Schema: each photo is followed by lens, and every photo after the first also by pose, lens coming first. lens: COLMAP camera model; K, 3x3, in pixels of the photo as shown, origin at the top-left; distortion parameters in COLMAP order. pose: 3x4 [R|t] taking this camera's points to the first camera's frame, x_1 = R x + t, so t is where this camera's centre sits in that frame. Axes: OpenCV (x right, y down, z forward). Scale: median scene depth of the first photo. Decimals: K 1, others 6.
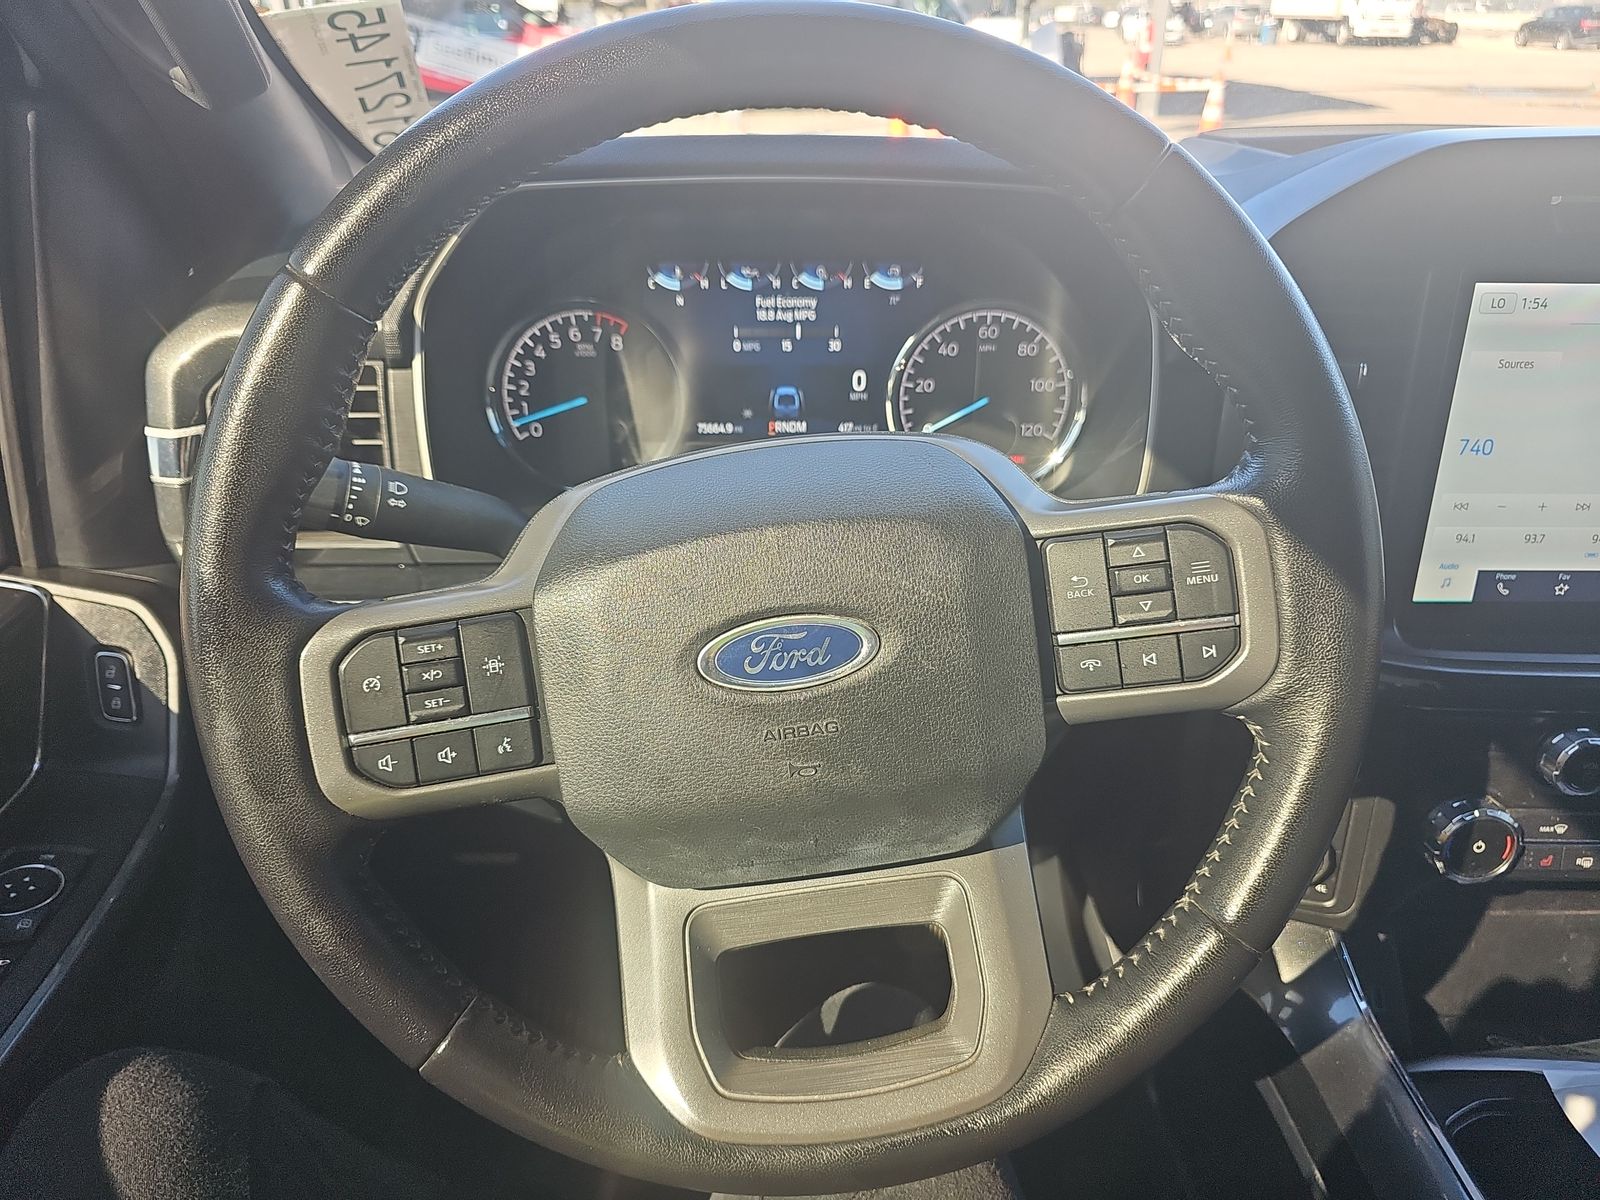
lens RADIAL K [[1063.0, 0, 788.7], [0, 1063.0, 594.0], [0, 0, 1]] dist [0.061327, -0.051972]
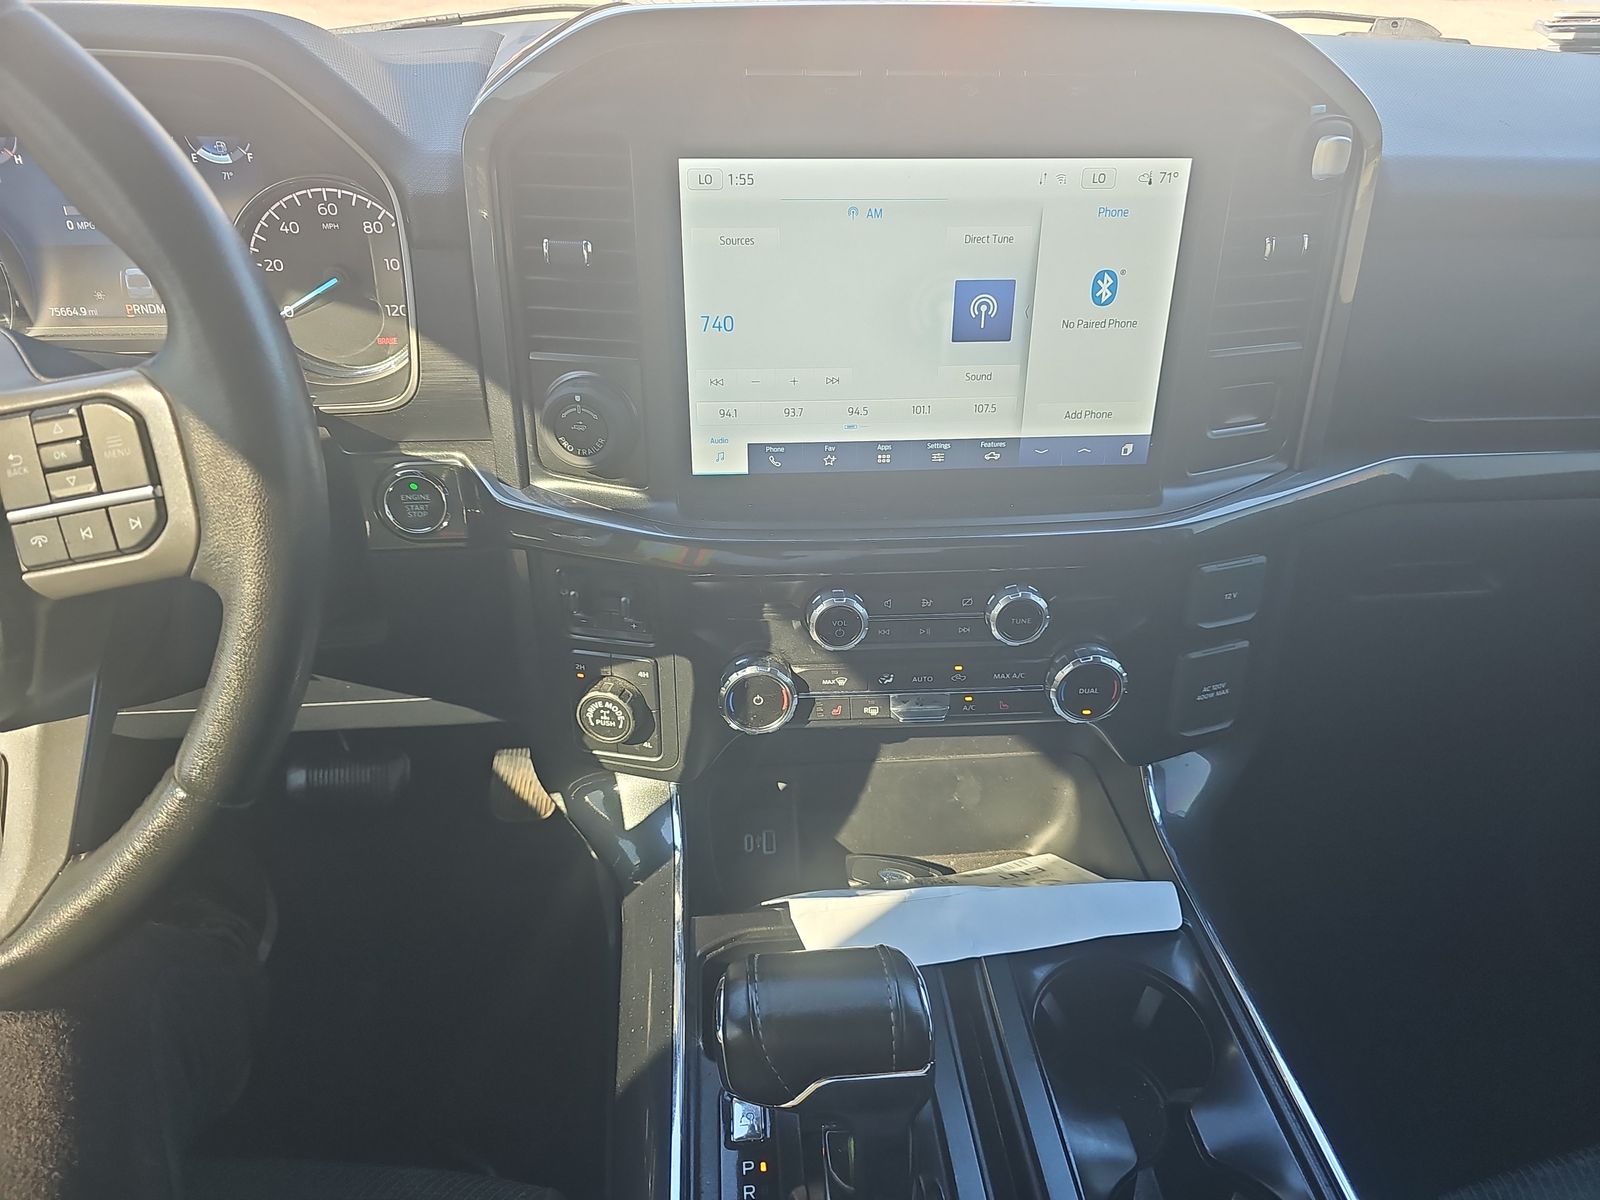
lens RADIAL K [[1047.7, 0, 818.4], [0, 1047.7, 602.1], [0, 0, 1]] dist [0.025159, -0.024997]
pose [[0.997366, -0.031016, 0.065573, 0.563148], [0.023625, 0.993582, 0.110623, 0.018060], [-0.068584, -0.108782, 0.991697, -0.034756]]
